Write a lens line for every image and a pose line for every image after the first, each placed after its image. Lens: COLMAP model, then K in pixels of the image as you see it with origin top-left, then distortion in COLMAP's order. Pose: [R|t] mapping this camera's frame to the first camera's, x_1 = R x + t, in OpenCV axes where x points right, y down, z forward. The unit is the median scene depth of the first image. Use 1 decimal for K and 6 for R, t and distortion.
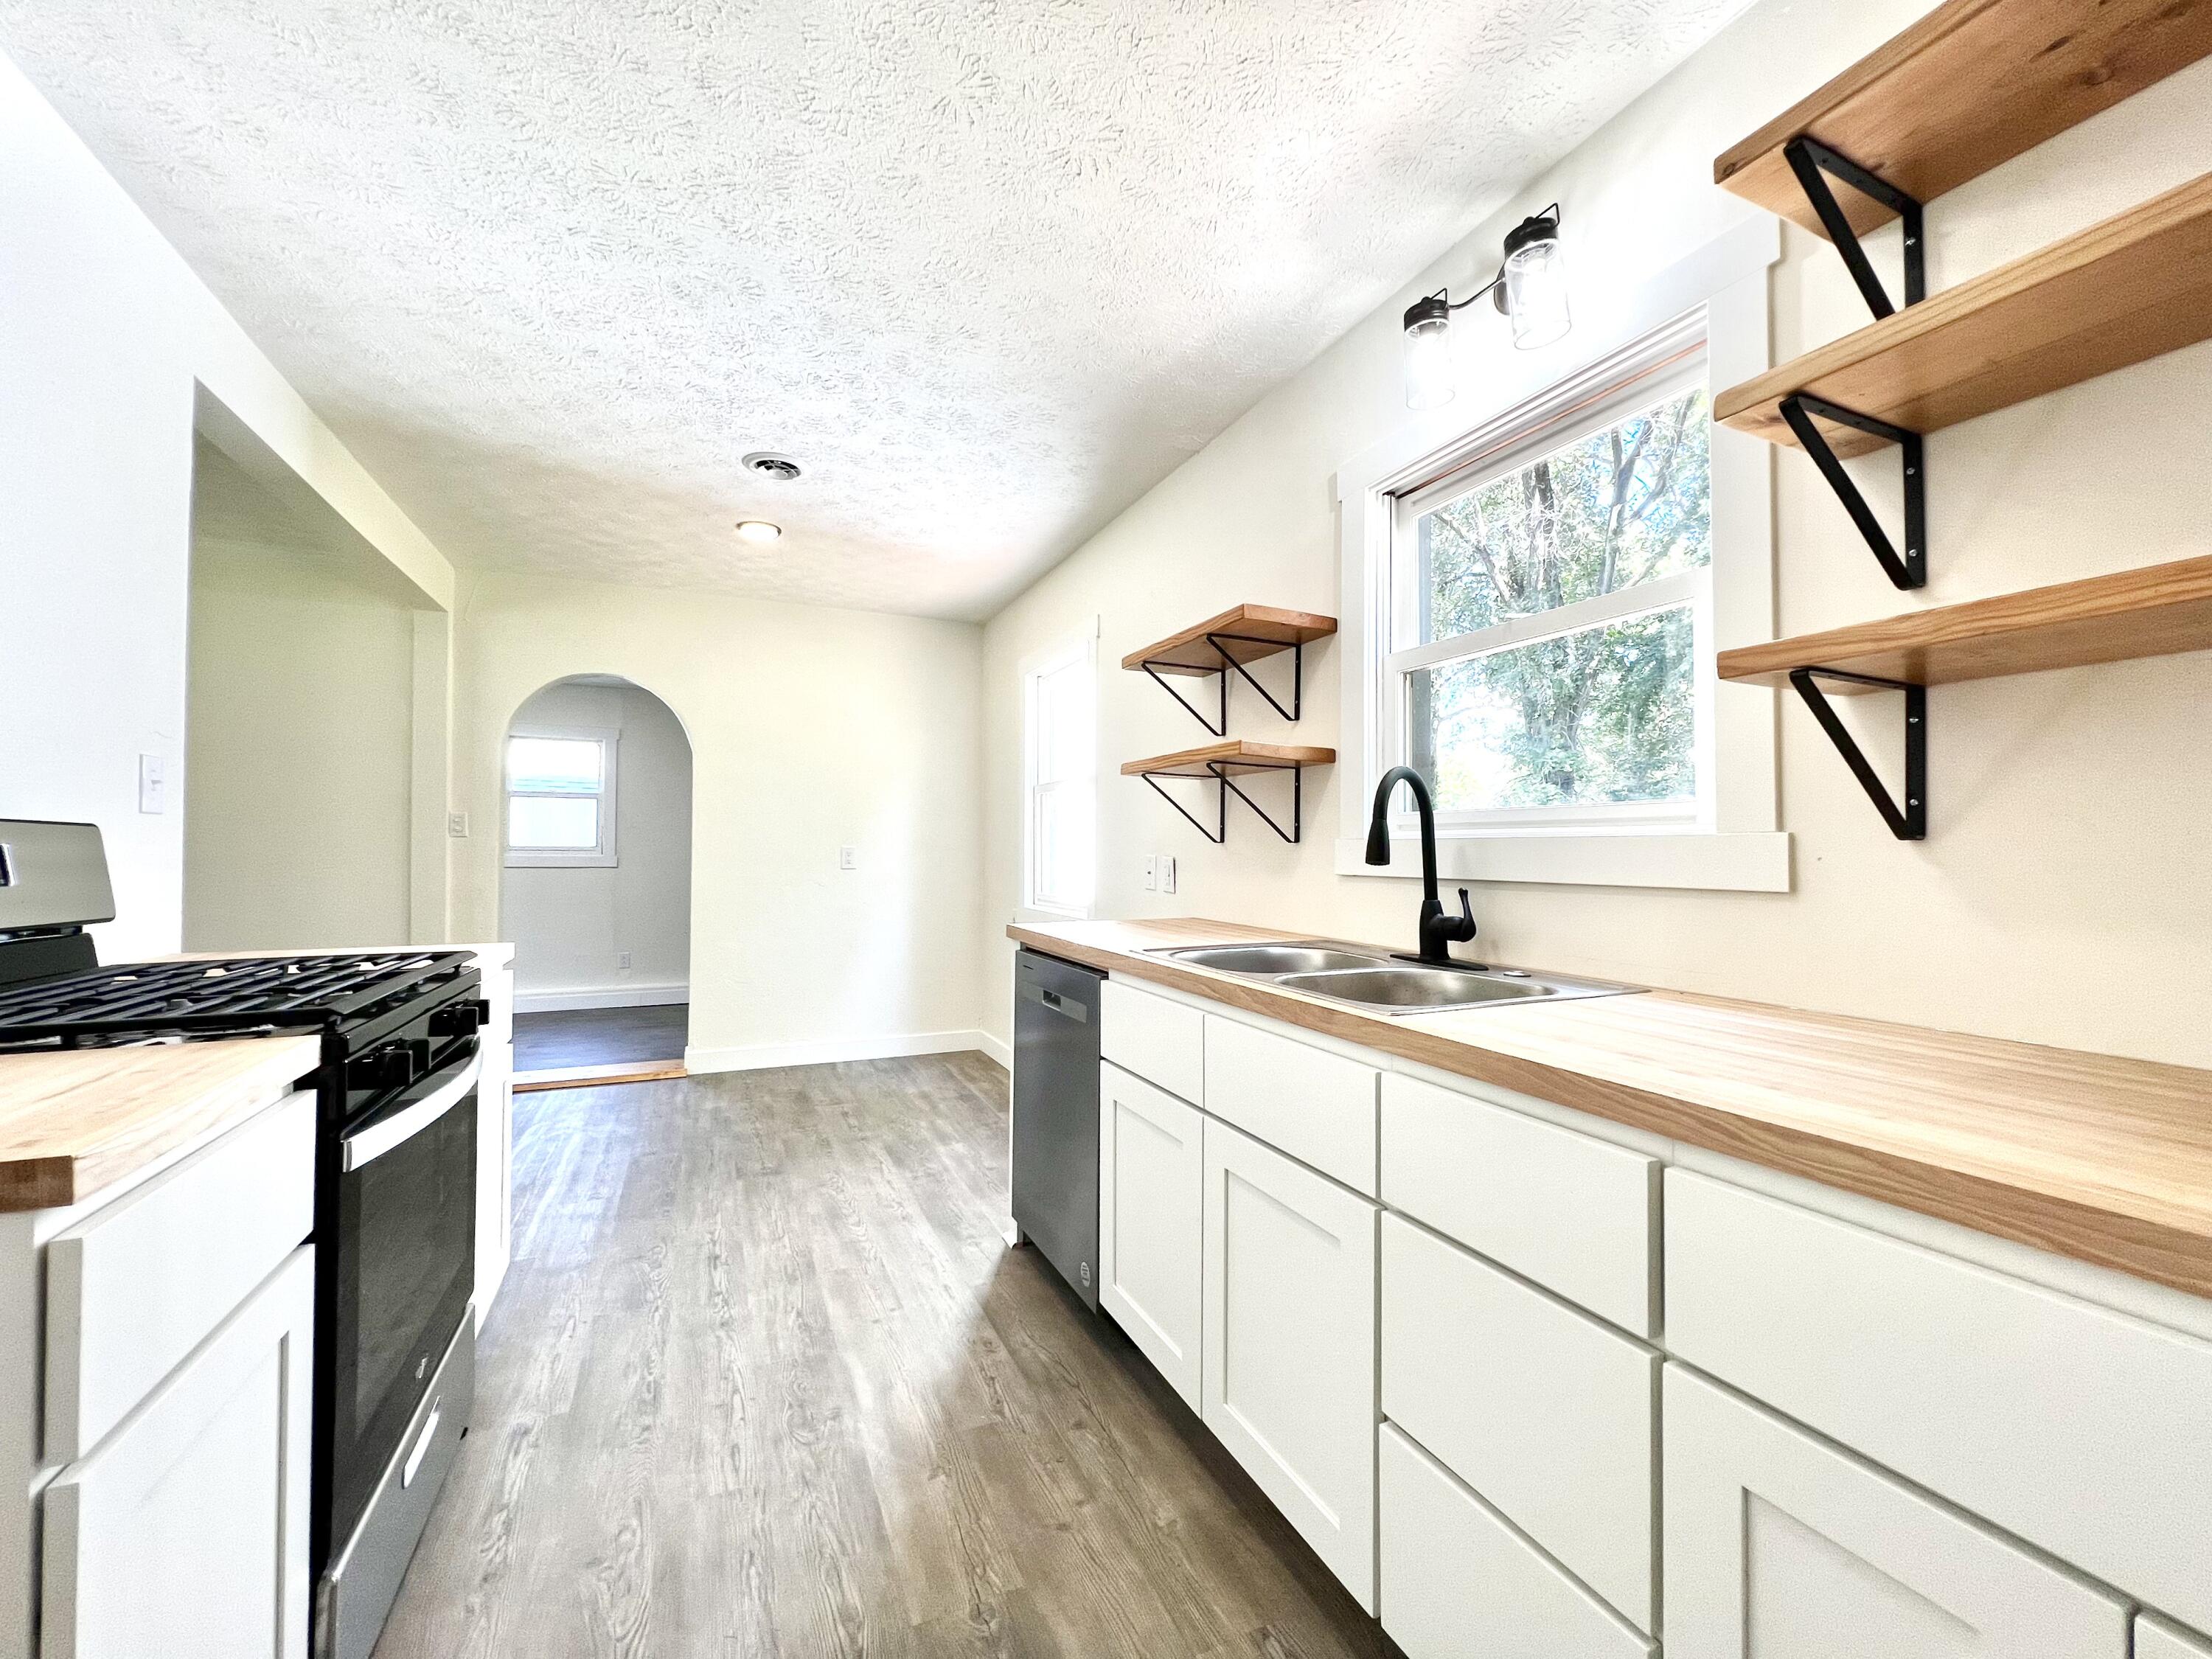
lens RADIAL K [[888.5, 0, 1104.2], [0, 888.5, 836.7], [0, 0, 1]] dist [0.002080, 0.000626]
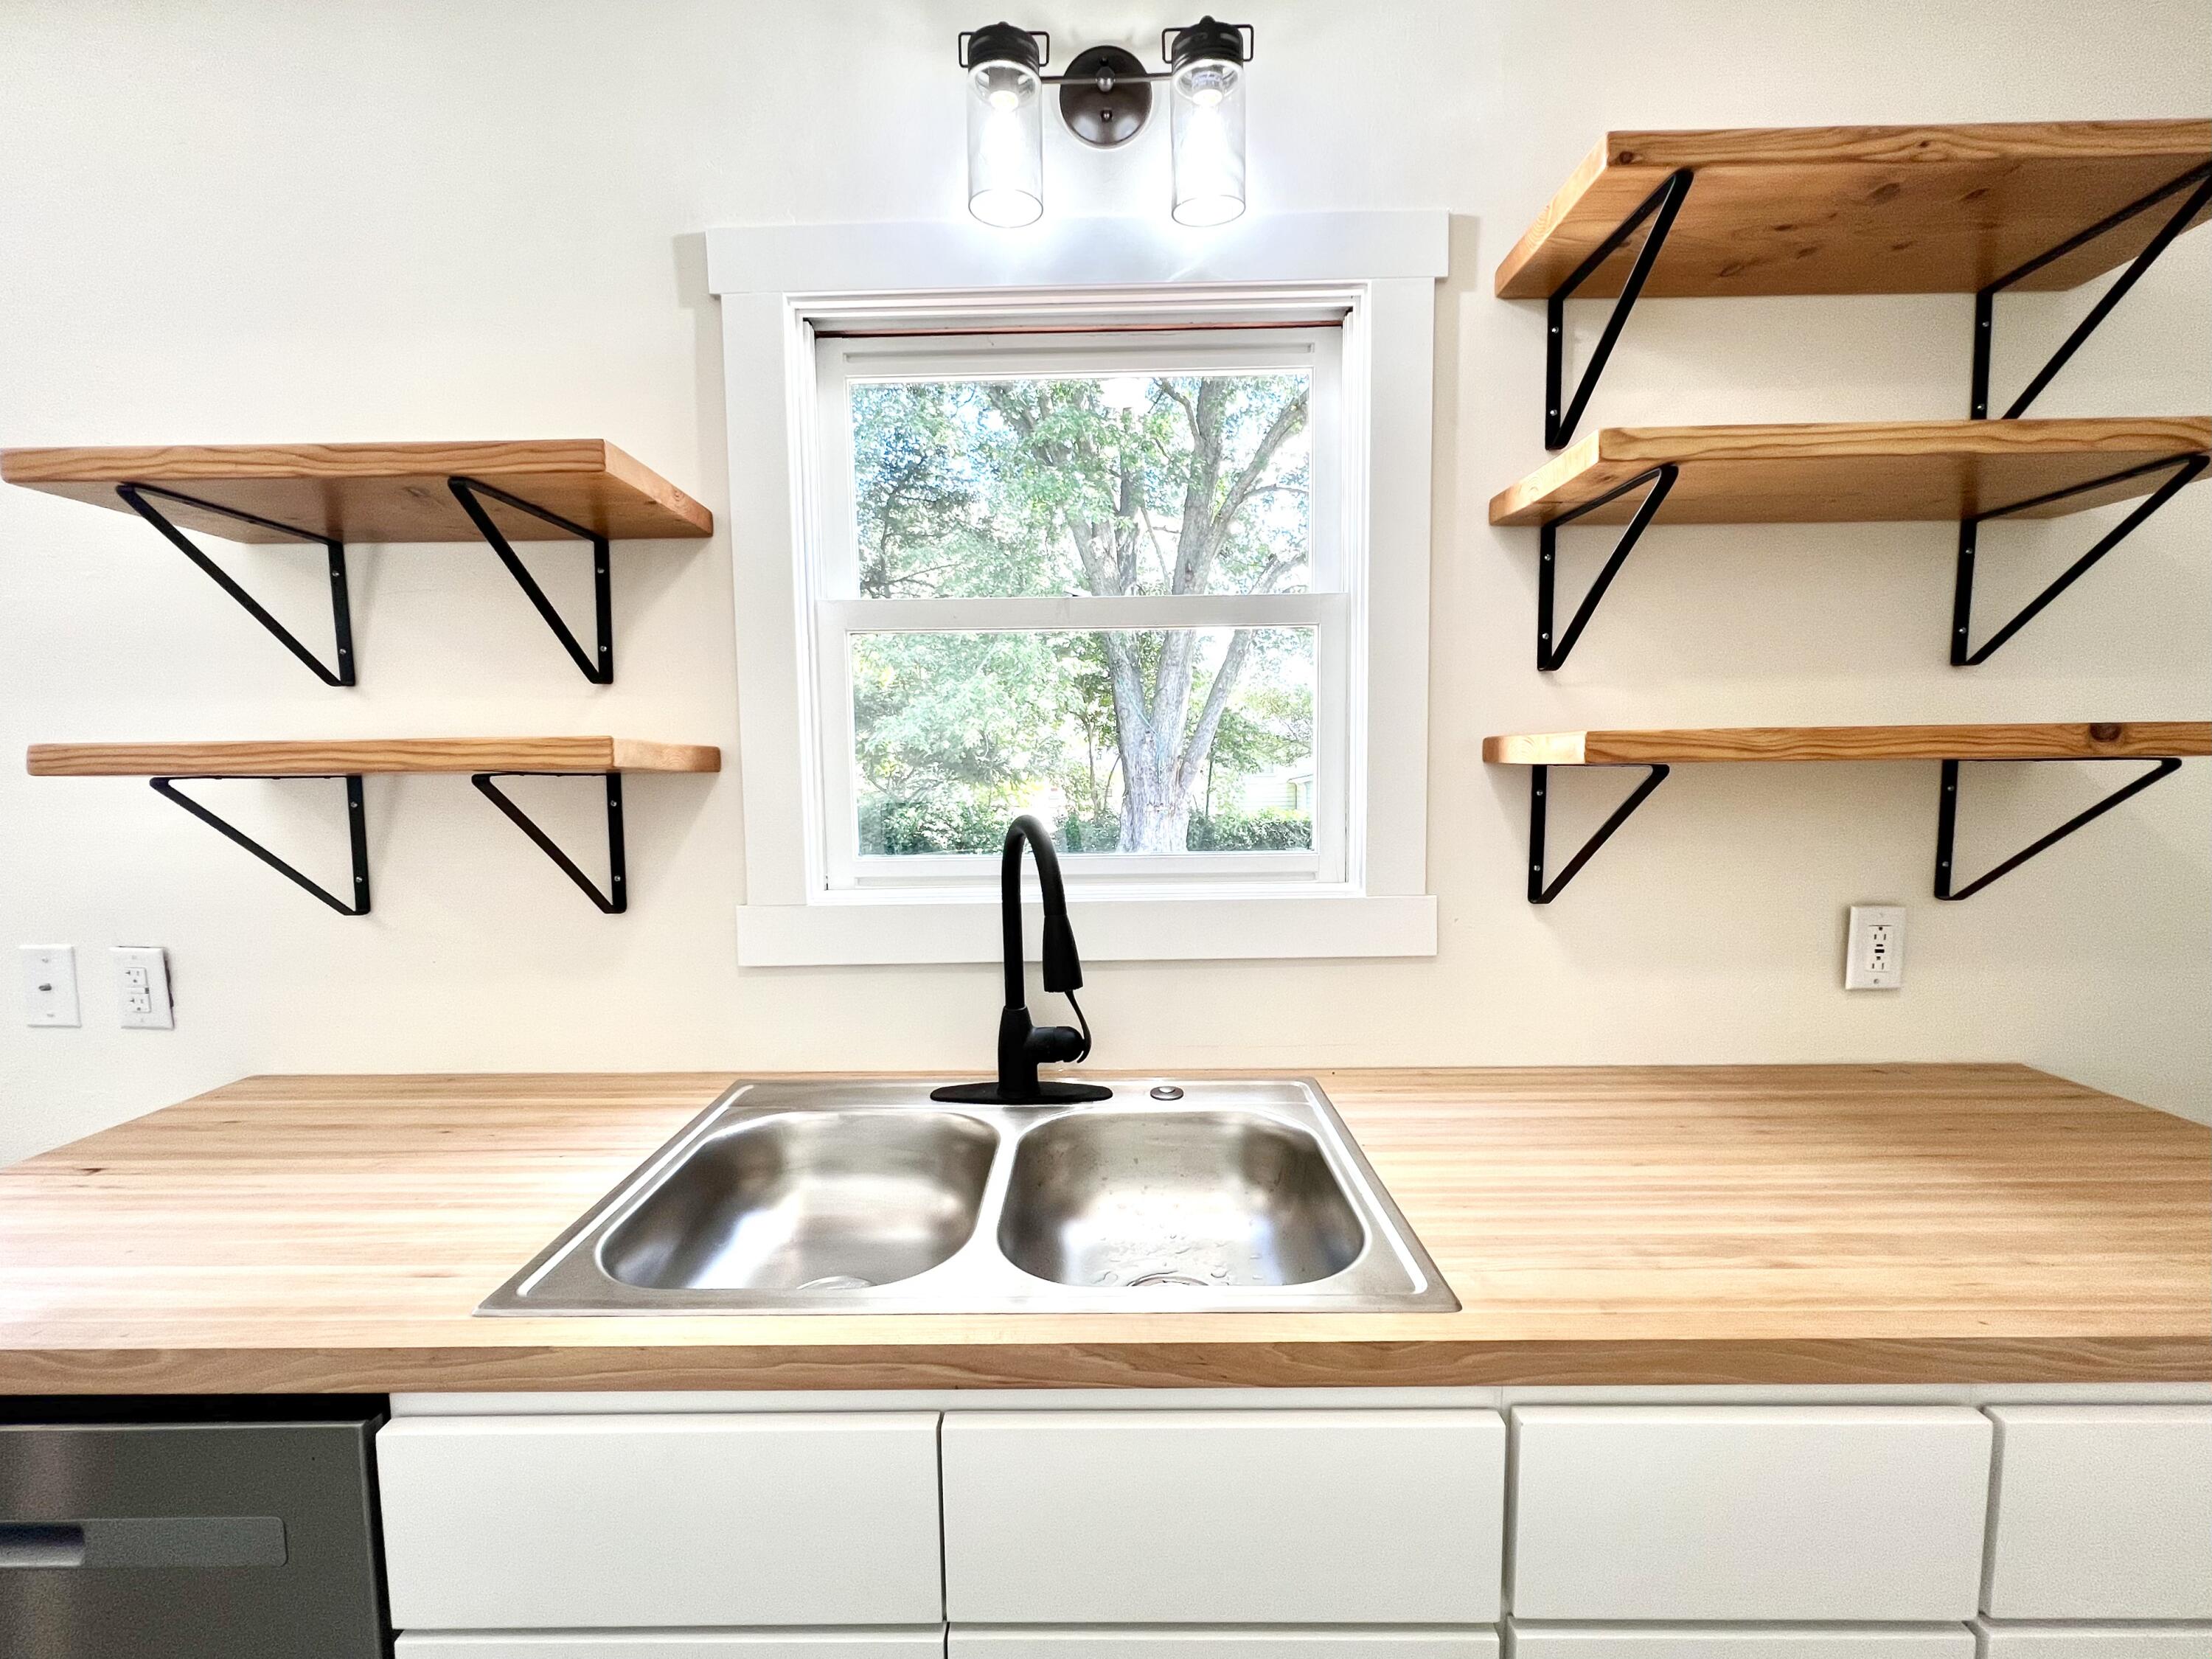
lens RADIAL K [[888.5, 0, 1104.2], [0, 888.5, 836.7], [0, 0, 1]] dist [0.002080, 0.000626]
pose [[0.420025, -0.087145, 0.903319, -0.169373], [0.004470, 0.995565, 0.093966, -0.100032], [-0.907502, -0.035430, 0.418552, 0.562815]]
